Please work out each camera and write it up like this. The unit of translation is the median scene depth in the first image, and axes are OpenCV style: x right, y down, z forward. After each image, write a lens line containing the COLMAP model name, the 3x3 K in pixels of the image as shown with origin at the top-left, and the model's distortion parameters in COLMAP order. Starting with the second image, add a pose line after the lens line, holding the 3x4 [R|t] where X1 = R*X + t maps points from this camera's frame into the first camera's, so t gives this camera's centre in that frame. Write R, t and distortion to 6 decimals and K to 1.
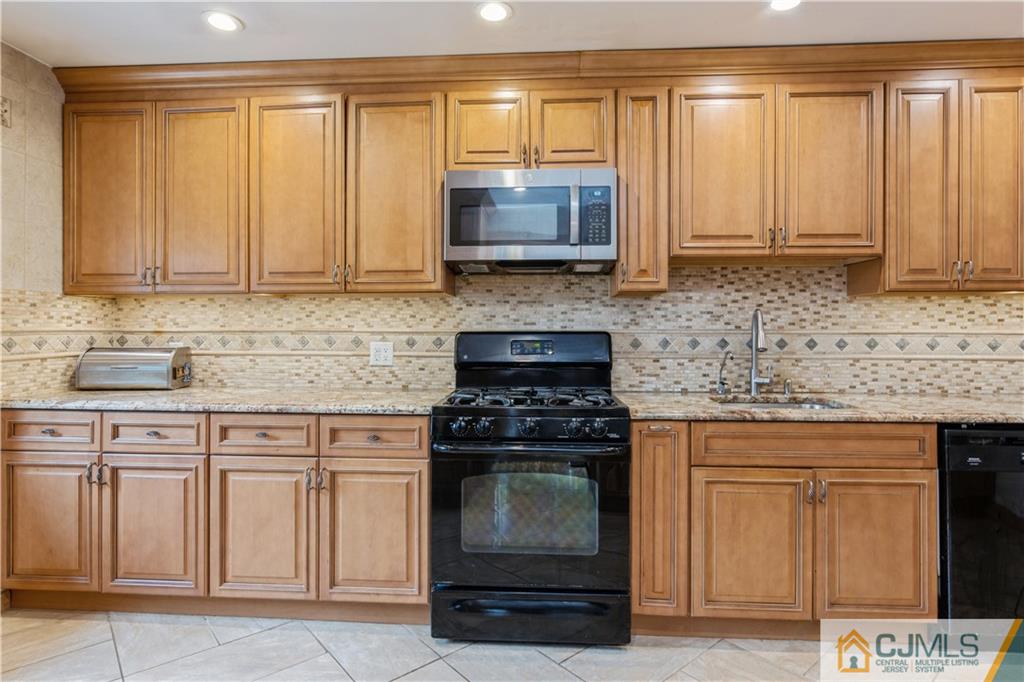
lens RADIAL K [[548.1, 0, 508.4], [0, 548.1, 342.4], [0, 0, 1]] dist [-0.000464, 0.000468]
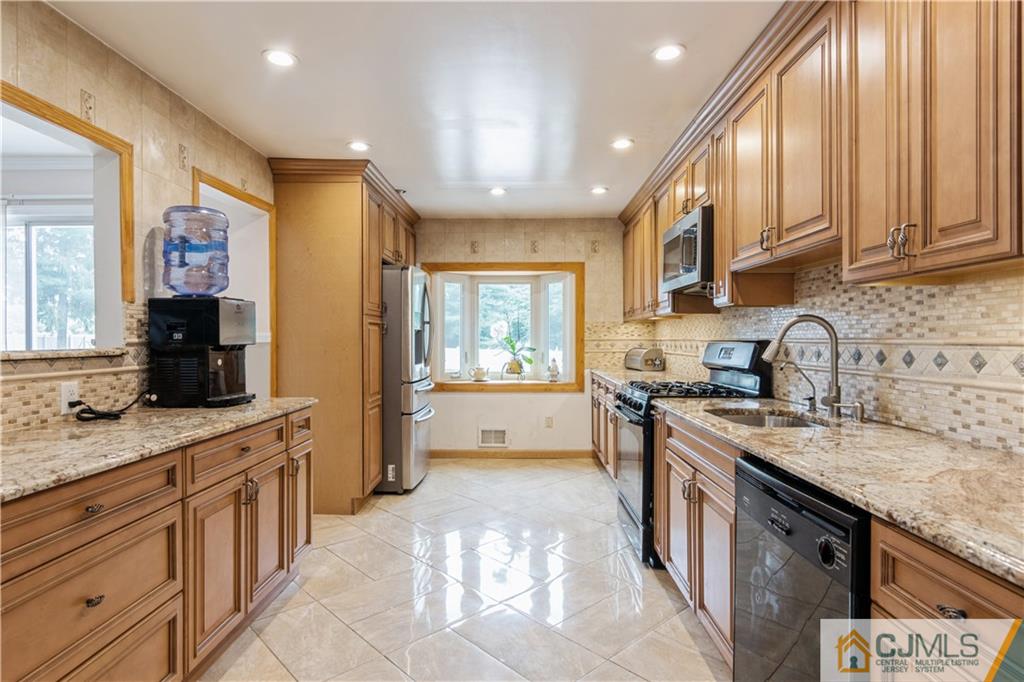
lens RADIAL K [[548.1, 0, 508.4], [0, 548.1, 342.4], [0, 0, 1]] dist [-0.000464, 0.000468]
pose [[0.042725, 0.005525, -0.999072, 1.233937], [-0.022306, 0.999741, 0.004575, -0.009798], [0.998838, 0.022090, 0.042837, 0.462611]]
